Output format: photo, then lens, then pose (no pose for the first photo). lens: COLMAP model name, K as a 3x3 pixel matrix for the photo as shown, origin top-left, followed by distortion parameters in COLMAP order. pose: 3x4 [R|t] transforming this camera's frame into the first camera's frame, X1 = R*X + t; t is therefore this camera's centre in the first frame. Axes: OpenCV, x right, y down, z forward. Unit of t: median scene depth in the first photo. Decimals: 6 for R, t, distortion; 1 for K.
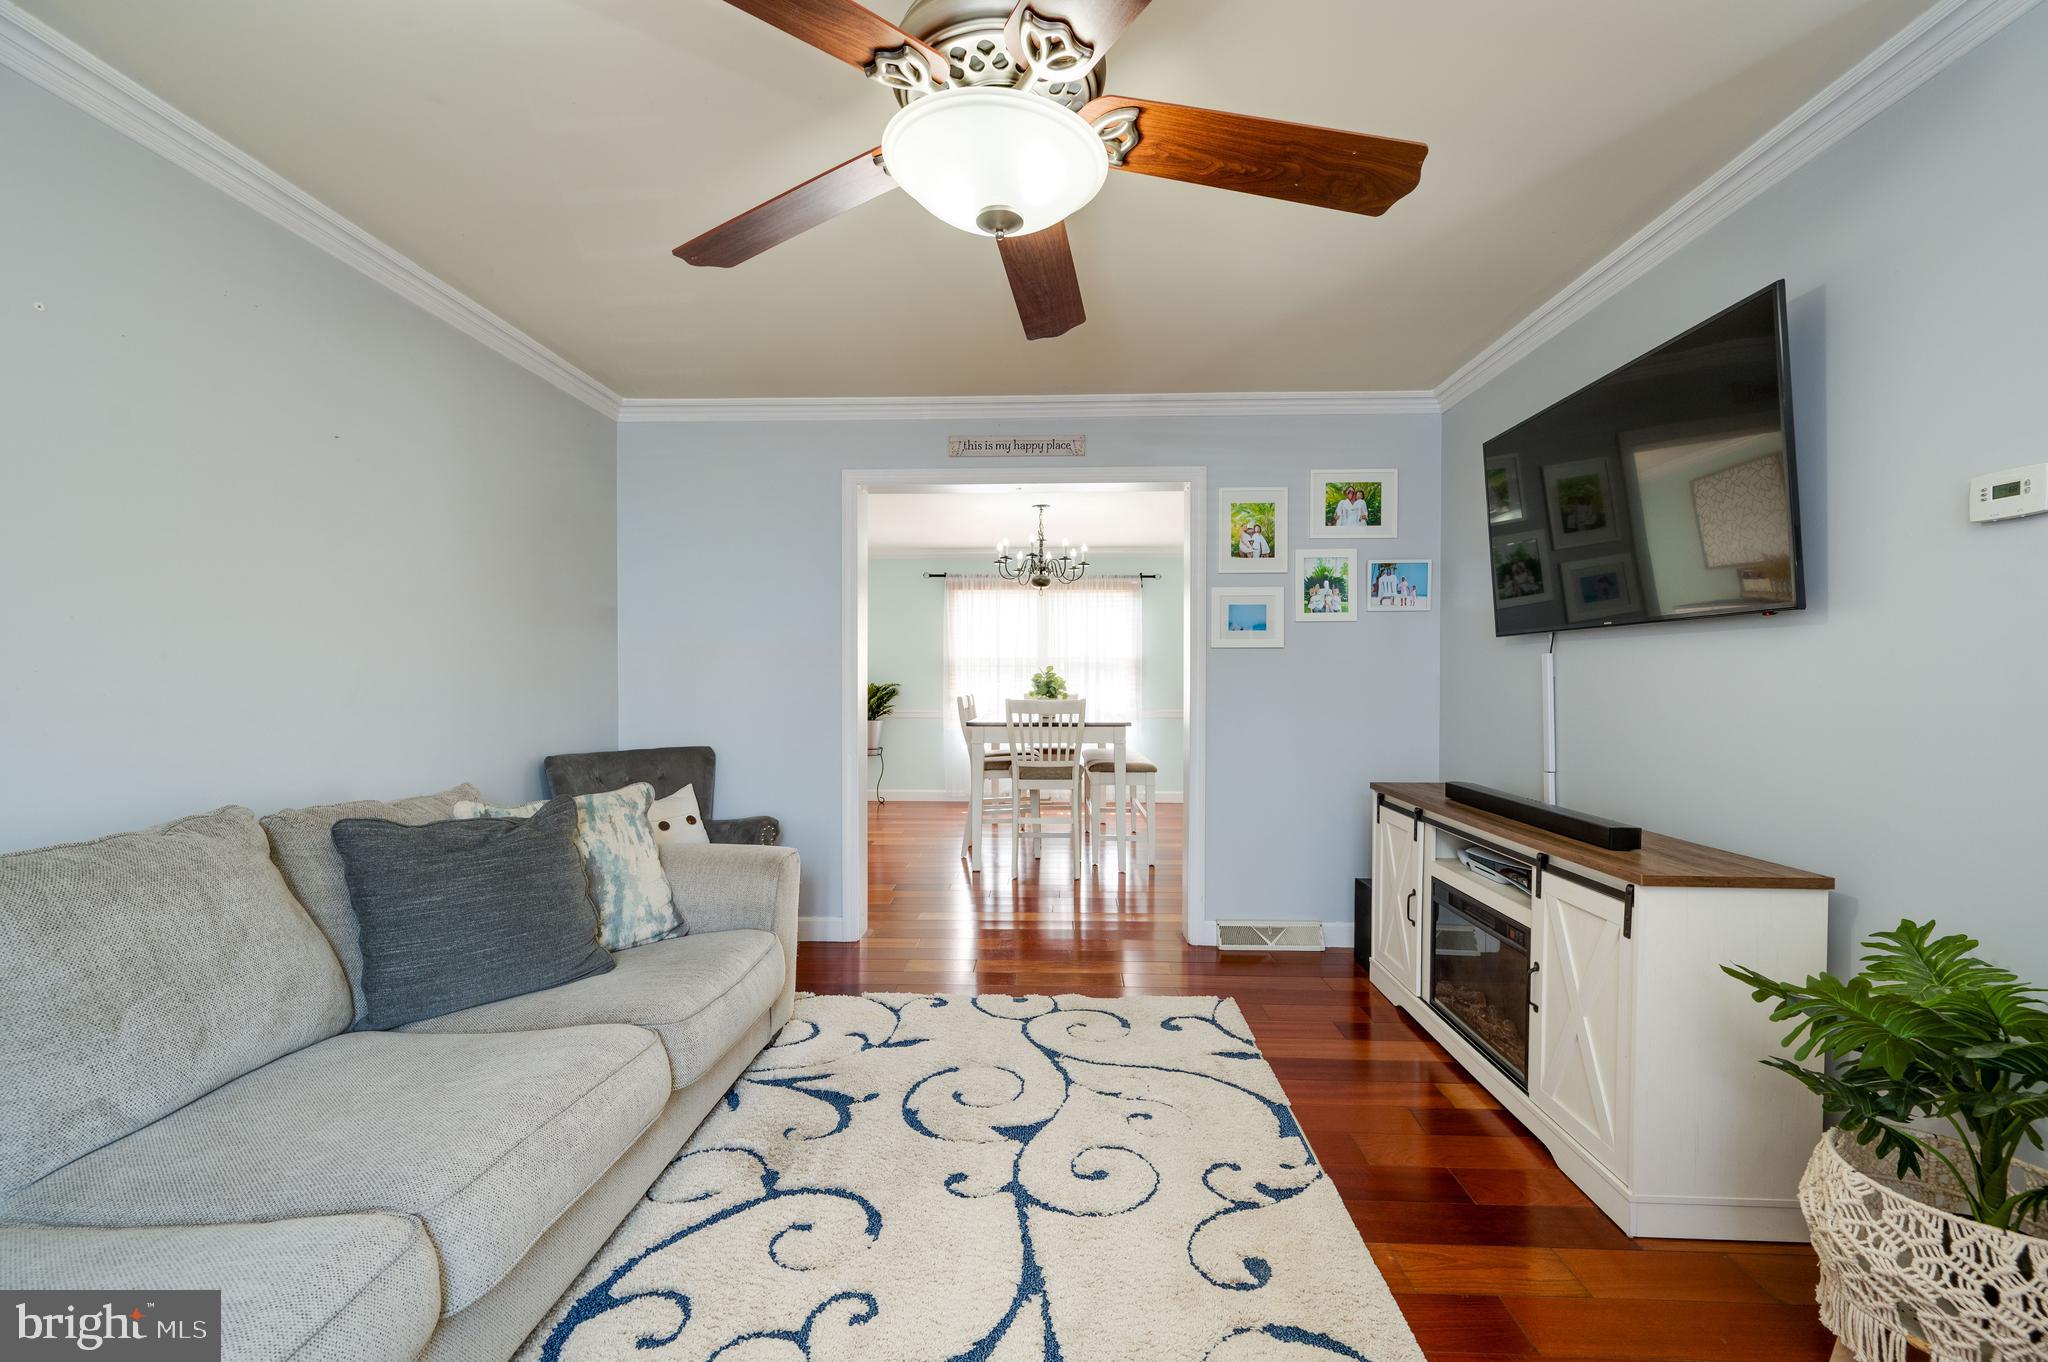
lens RADIAL K [[814.9, 0, 1004.9], [0, 814.9, 685.6], [0, 0, 1]] dist [-0.002339, 0.001046]
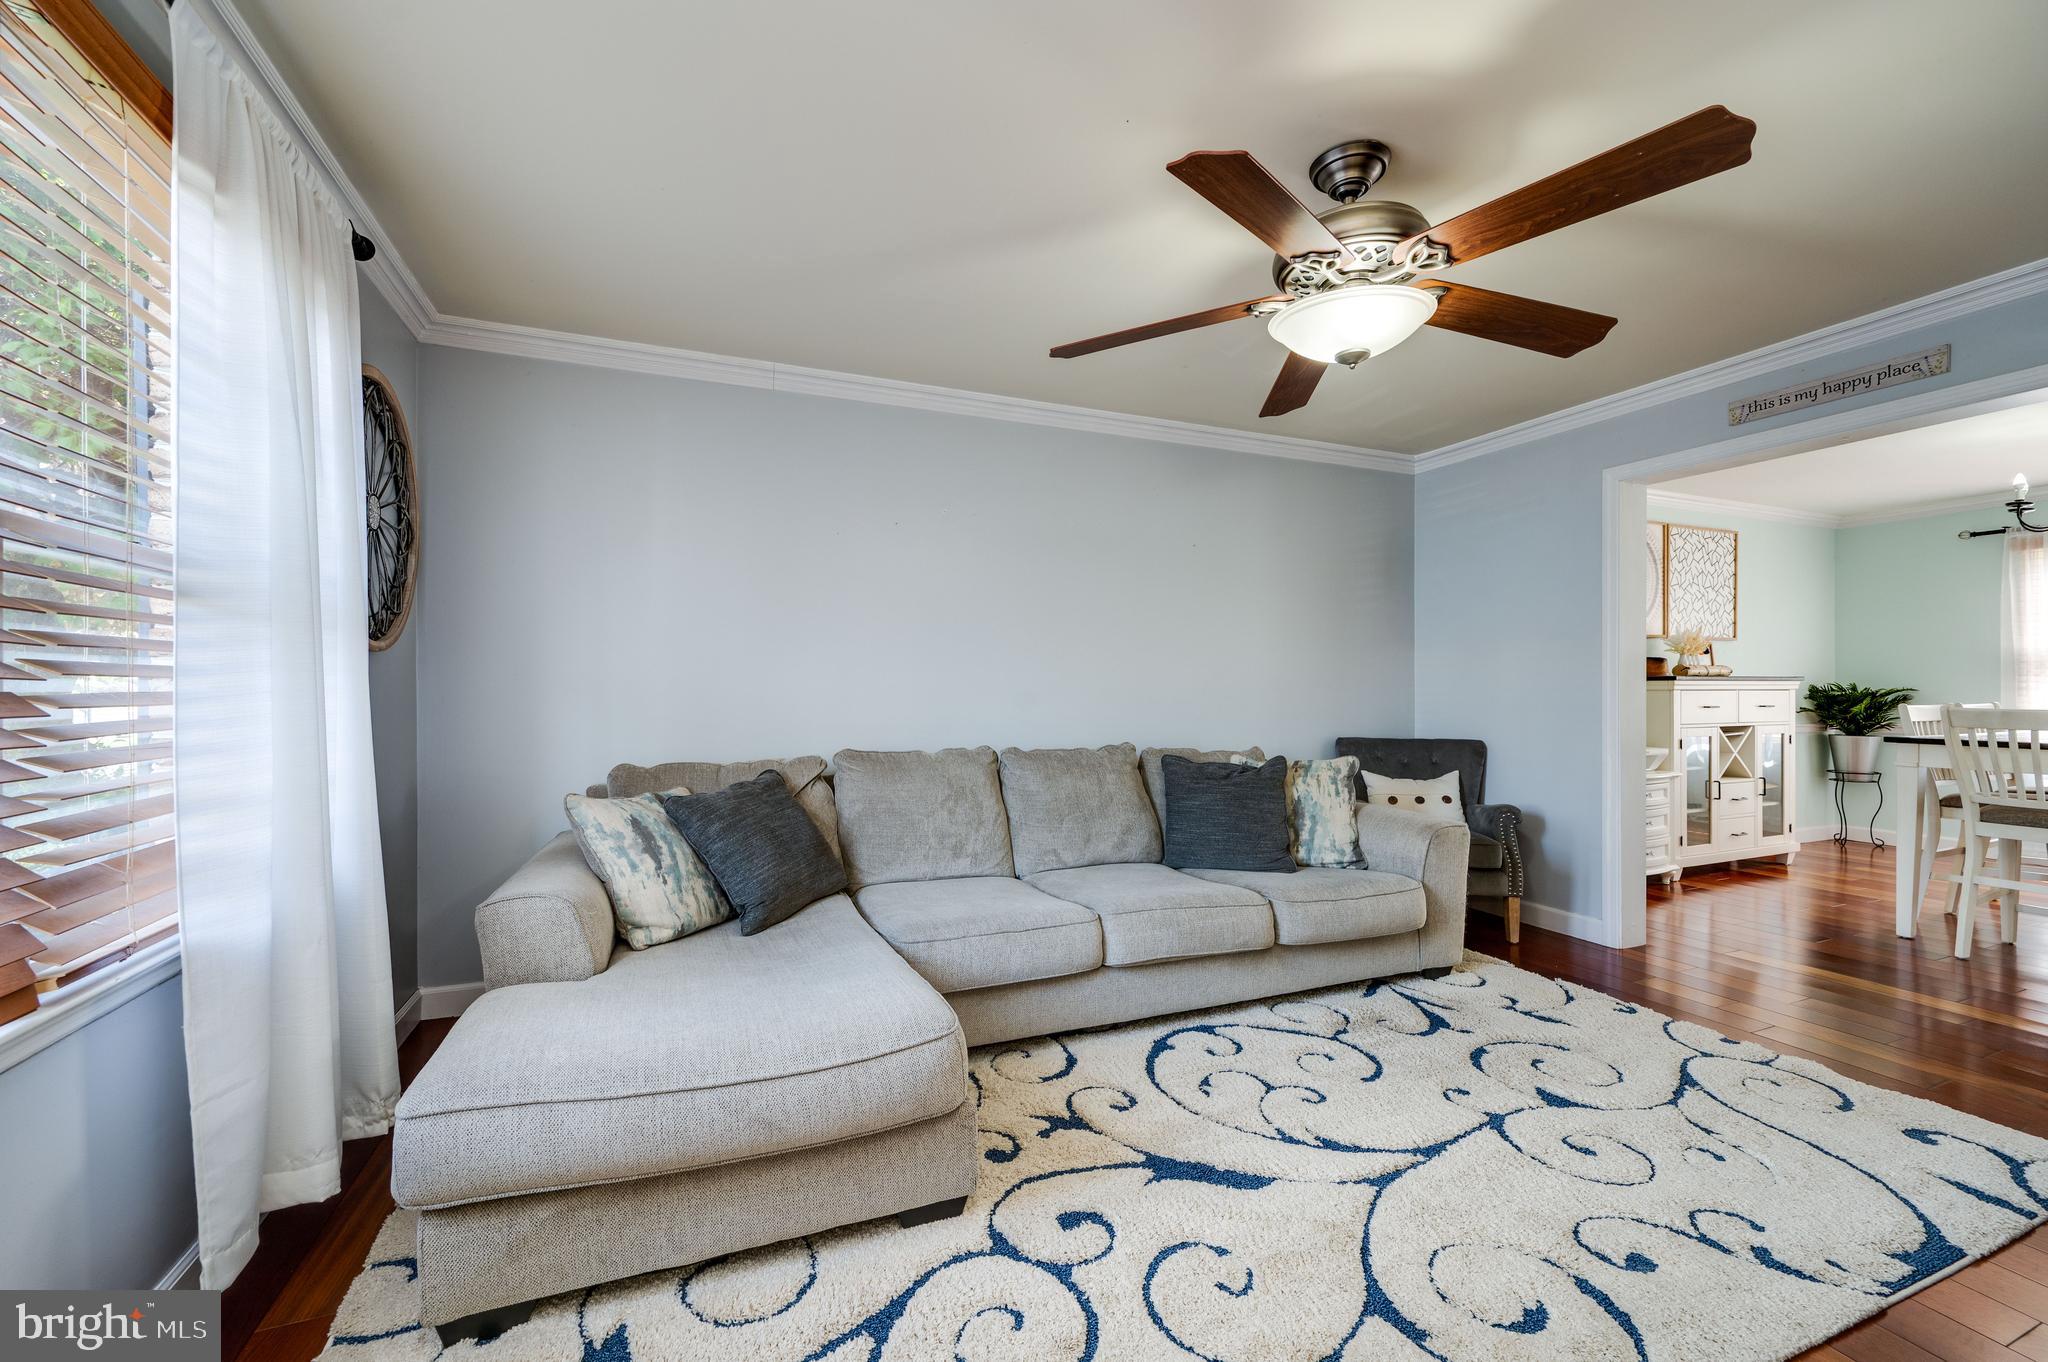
lens RADIAL K [[814.9, 0, 1044.4], [0, 814.9, 679.8], [0, 0, 1]] dist [-0.002339, 0.001046]
pose [[0.441951, -0.008012, -0.897004, 0.613524], [-0.006086, 0.999910, -0.011929, 0.013311], [0.897019, 0.010731, 0.441862, -0.069959]]
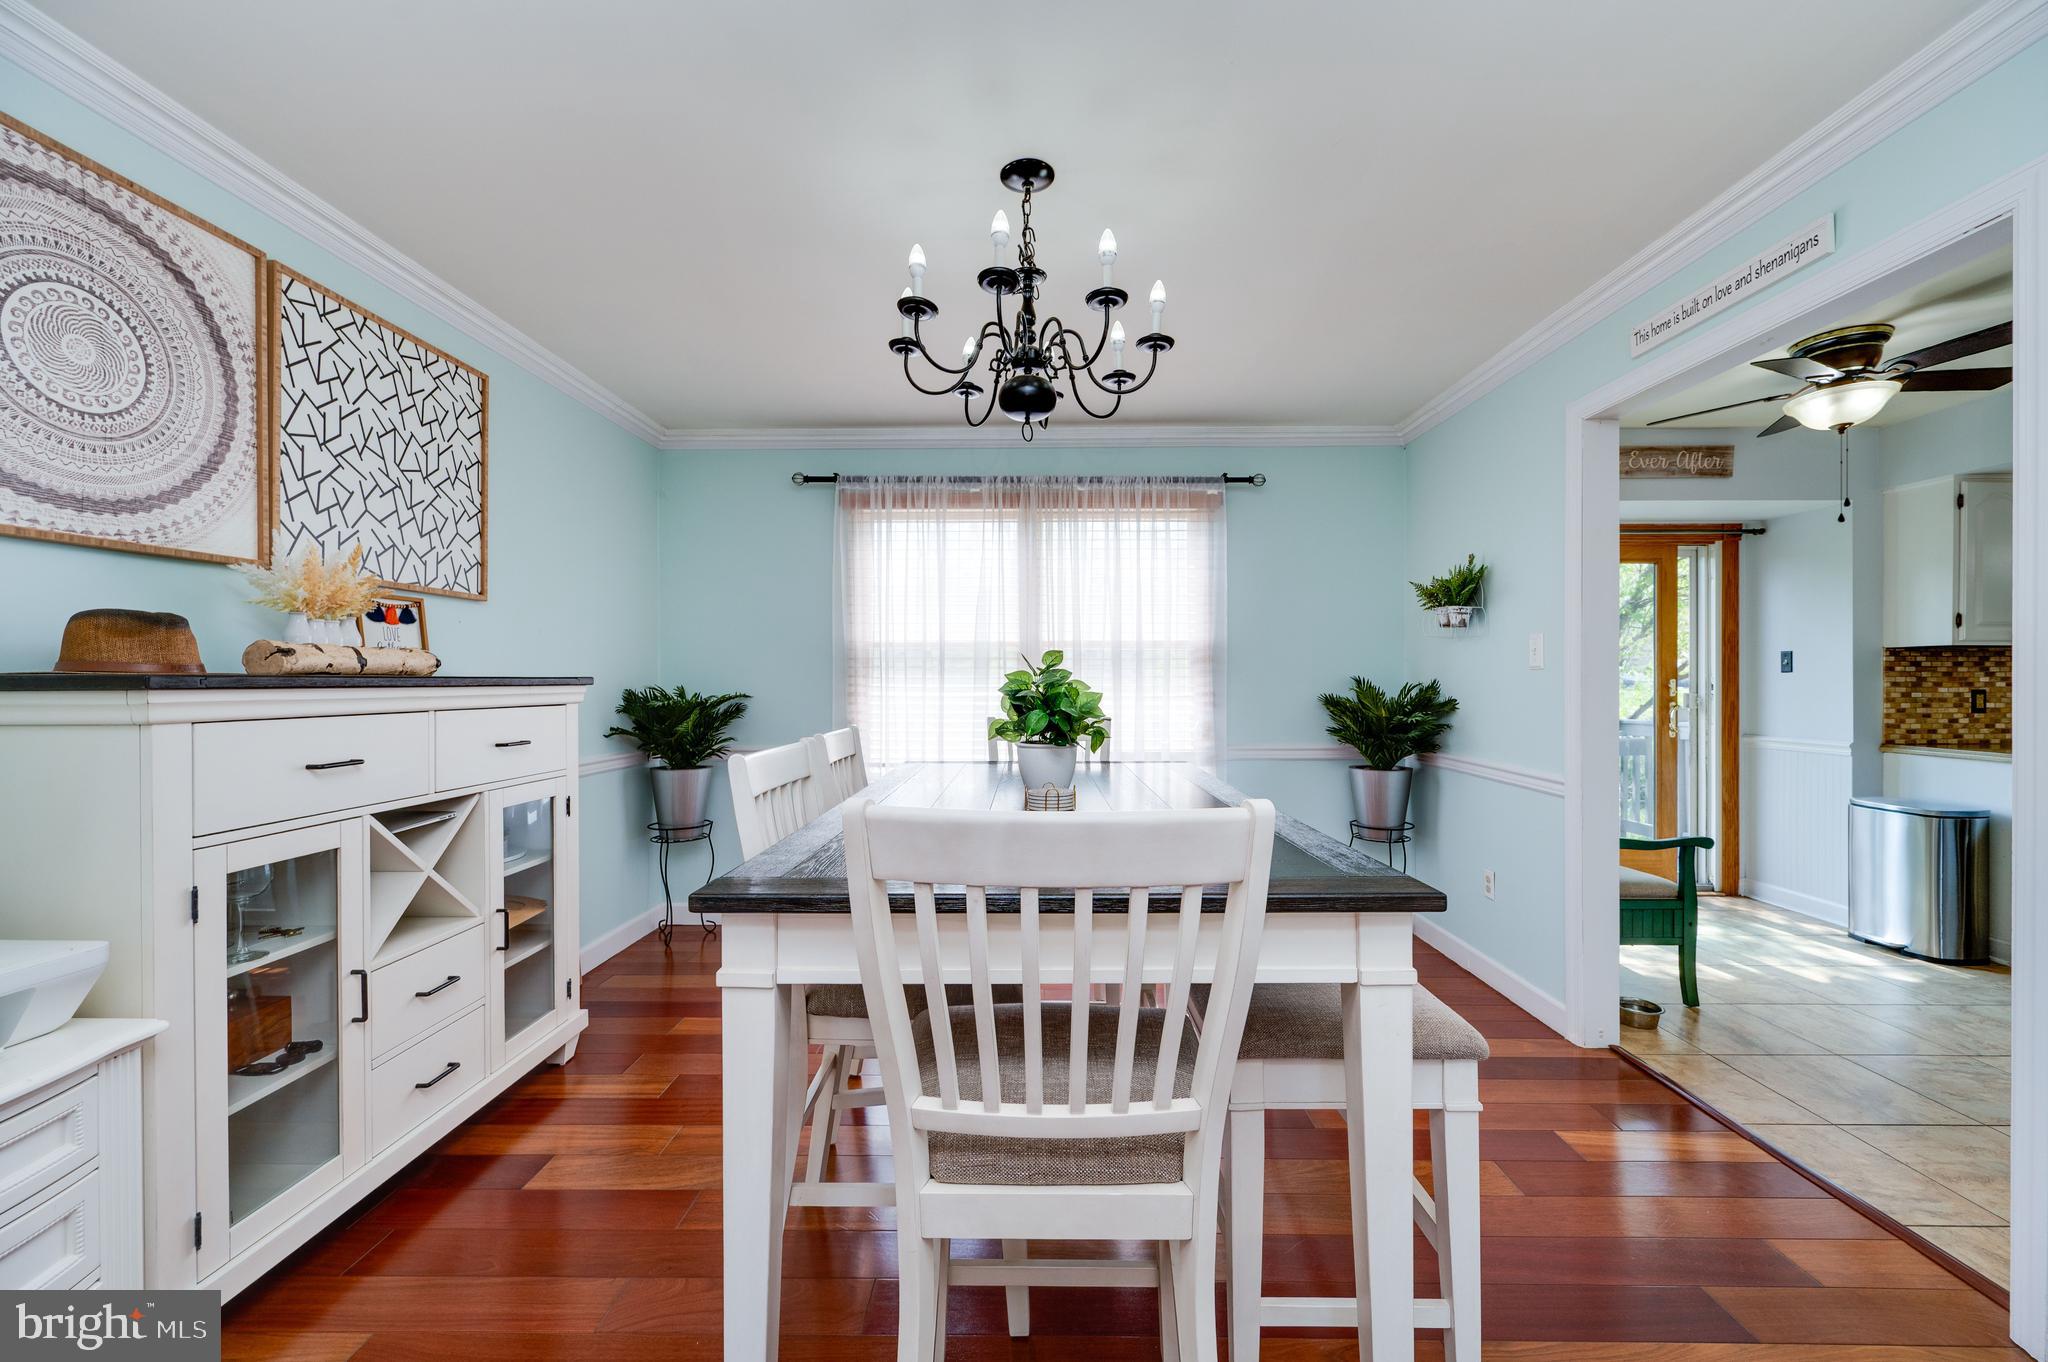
lens RADIAL K [[814.9, 0, 1035.3], [0, 814.9, 691.9], [0, 0, 1]] dist [-0.002339, 0.001046]
pose [[0.998433, -0.004012, 0.055818, 0.071143], [0.003764, 0.999983, 0.004562, -0.017168], [-0.055836, -0.004344, 0.998431, 1.648322]]
